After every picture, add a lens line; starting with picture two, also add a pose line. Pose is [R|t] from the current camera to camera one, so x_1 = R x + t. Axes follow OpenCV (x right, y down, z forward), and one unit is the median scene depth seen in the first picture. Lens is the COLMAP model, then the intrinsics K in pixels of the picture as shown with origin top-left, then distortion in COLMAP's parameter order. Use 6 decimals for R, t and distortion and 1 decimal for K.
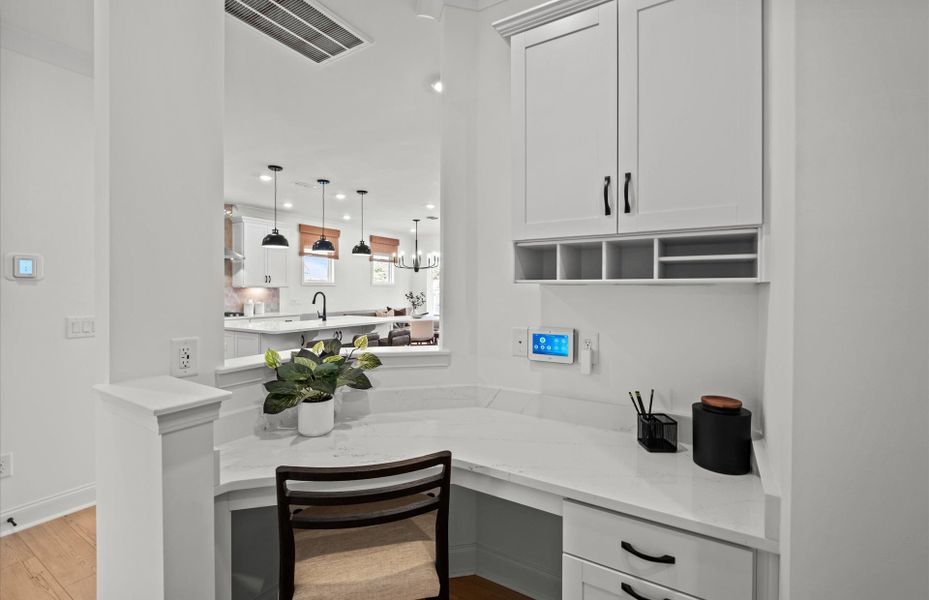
lens RADIAL K [[405.4, 0, 472.4], [0, 405.4, 290.9], [0, 0, 1]] dist [-0.004414, -0.001404]
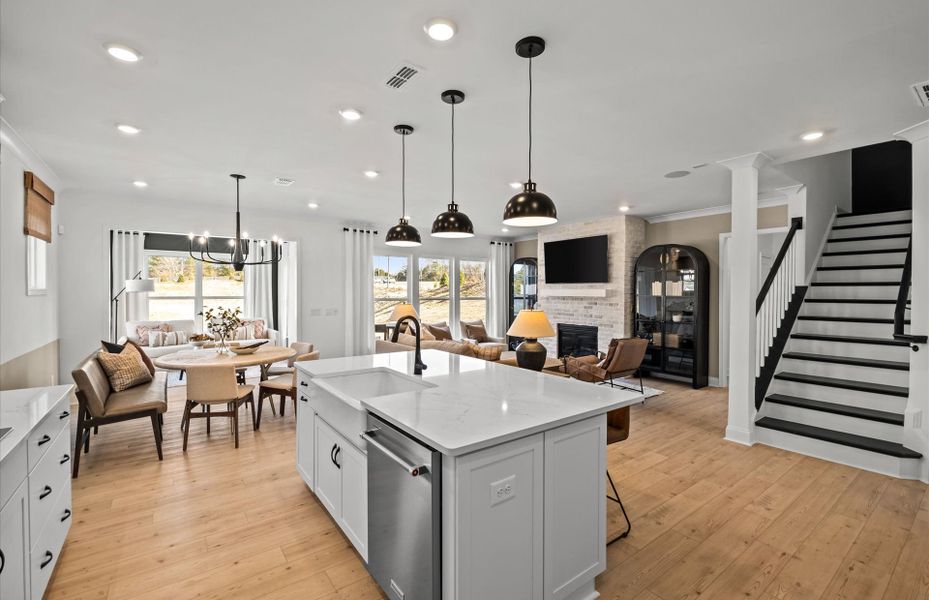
lens RADIAL K [[405.4, 0, 462.9], [0, 405.4, 293.5], [0, 0, 1]] dist [-0.004414, -0.001404]
pose [[0.372368, -0.006735, 0.928061, -0.623462], [0.003775, 0.999976, 0.005742, -0.020310], [-0.928077, 0.001365, 0.372385, 0.597158]]
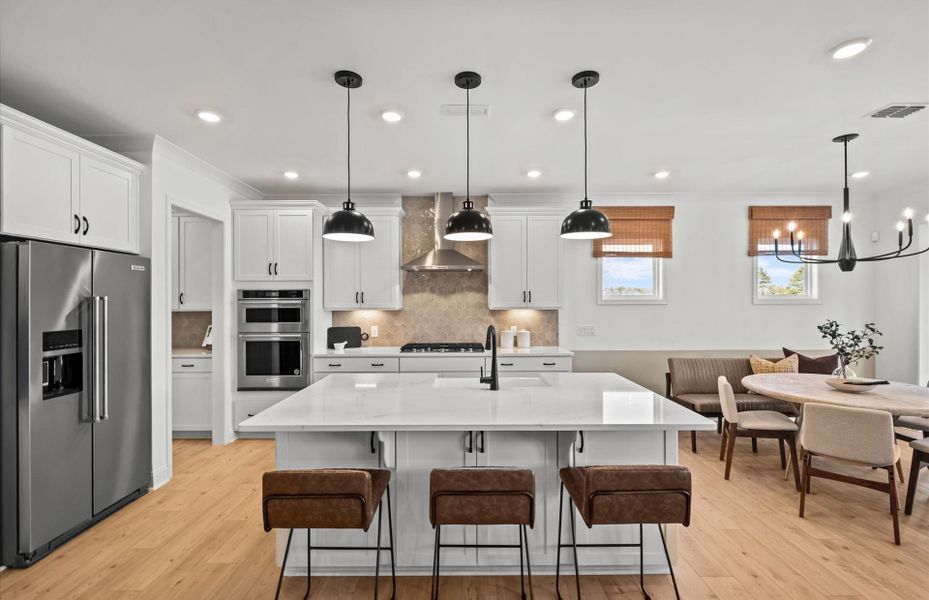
lens RADIAL K [[405.4, 0, 462.6], [0, 405.4, 299.9], [0, 0, 1]] dist [-0.004414, -0.001404]
pose [[0.512334, -0.007000, -0.858758, 0.005644], [0.000897, 0.999971, -0.007615, -0.018581], [0.858786, 0.003131, 0.512326, 0.566134]]
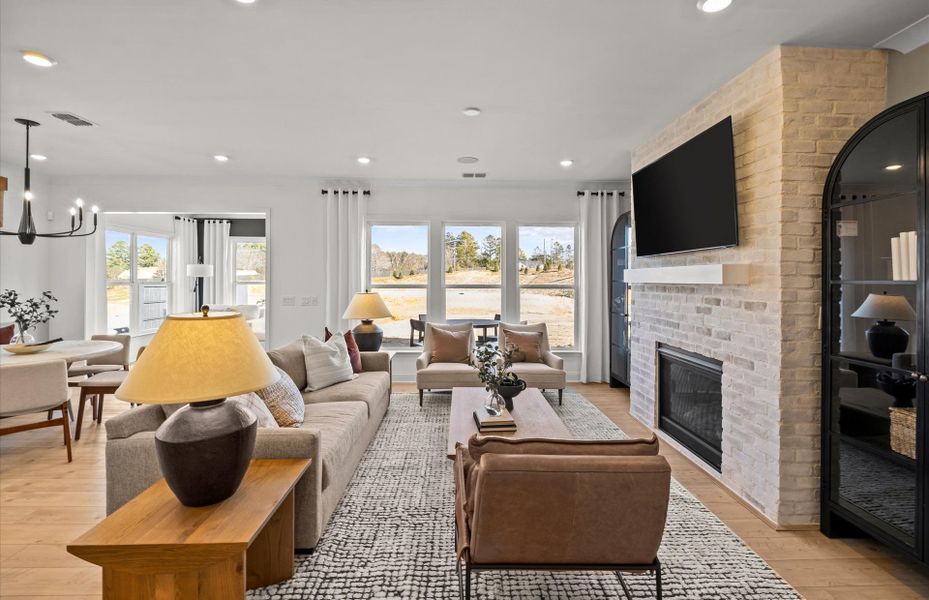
lens RADIAL K [[405.4, 0, 465.3], [0, 405.4, 279.3], [0, 0, 1]] dist [-0.004414, -0.001404]
pose [[0.841656, 0.001503, 0.540012, 0.024914], [0.000573, 0.999993, -0.003677, -0.008716], [-0.540013, 0.003405, 0.841650, 0.461580]]
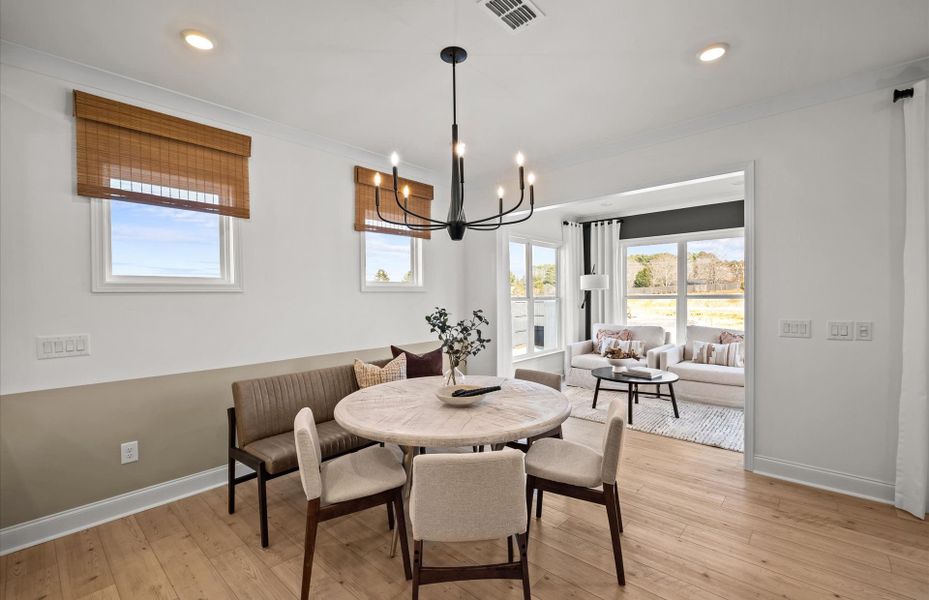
lens RADIAL K [[405.4, 0, 469.7], [0, 405.4, 302.9], [0, 0, 1]] dist [-0.004414, -0.001404]
pose [[0.982629, -0.012093, -0.185185, -0.089329], [0.014236, 0.999846, 0.010248, -0.005410], [0.185032, -0.012706, 0.982650, 0.840008]]
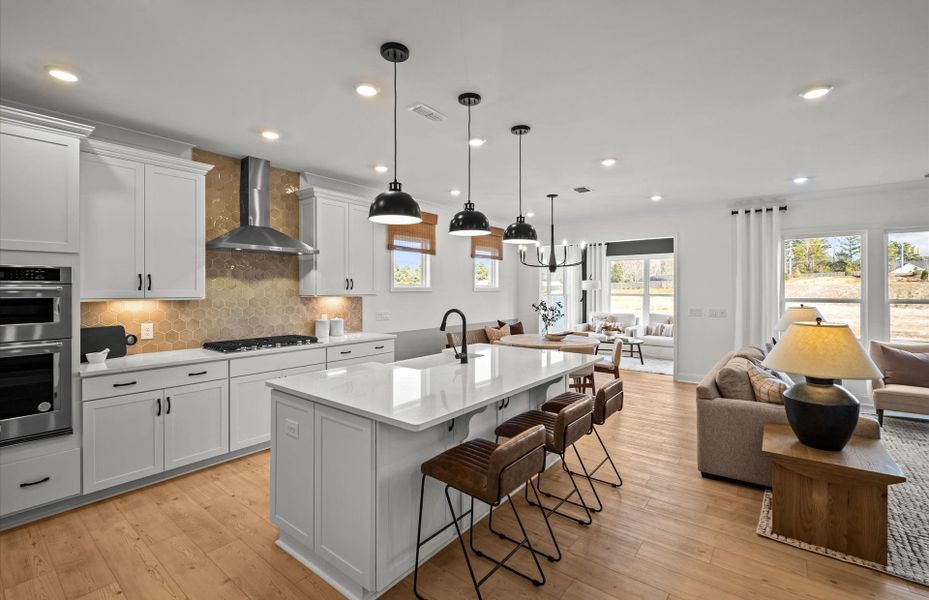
lens RADIAL K [[405.4, 0, 467.4], [0, 405.4, 288.2], [0, 0, 1]] dist [-0.004414, -0.001404]
pose [[0.992153, -0.002485, -0.125004, -0.226342], [0.001648, 0.999976, -0.006797, -0.017367], [0.125018, 0.006537, 0.992133, 0.358771]]
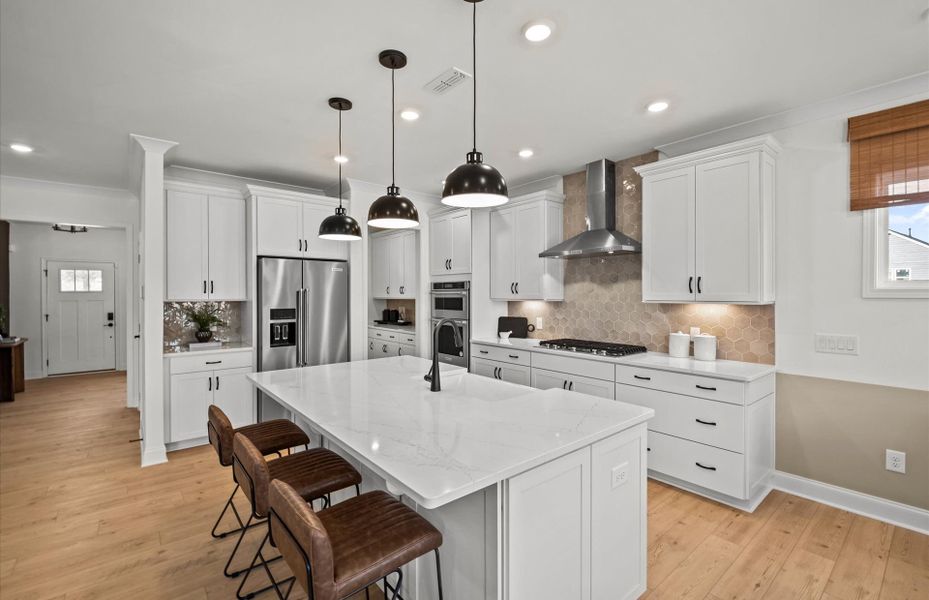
lens RADIAL K [[405.4, 0, 462.1], [0, 405.4, 293.6], [0, 0, 1]] dist [-0.004414, -0.001404]
pose [[-0.335823, -0.002244, -0.941922, 0.005209], [-0.003874, 0.999992, -0.001001, -0.017860], [0.941917, 0.003313, -0.335829, 0.896765]]
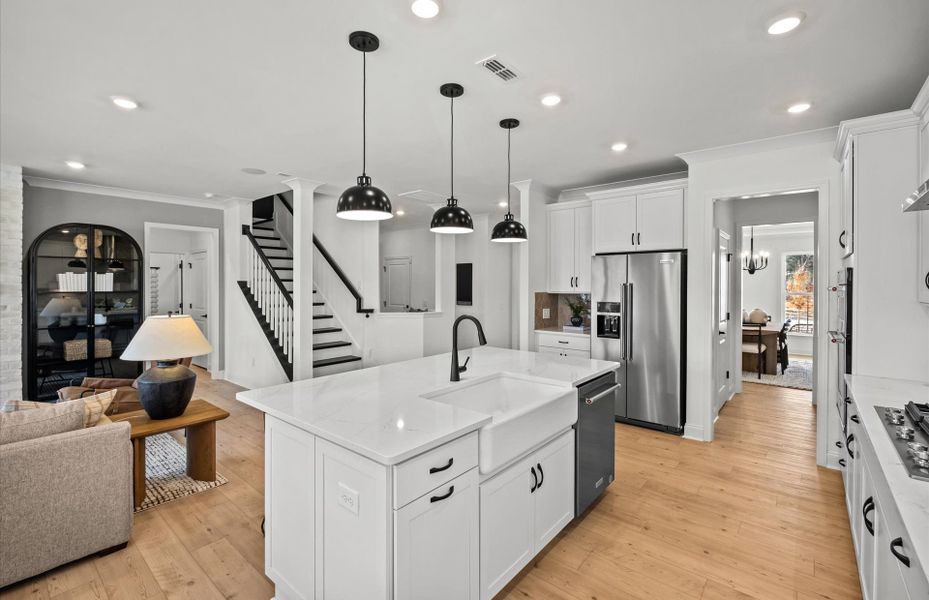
lens RADIAL K [[405.4, 0, 468.4], [0, 405.4, 287.5], [0, 0, 1]] dist [-0.004414, -0.001404]
pose [[-0.987271, -0.005226, 0.158960, -0.351382], [-0.003677, 0.999943, 0.010036, -0.023405], [-0.159003, 0.009324, -0.987234, 1.104388]]
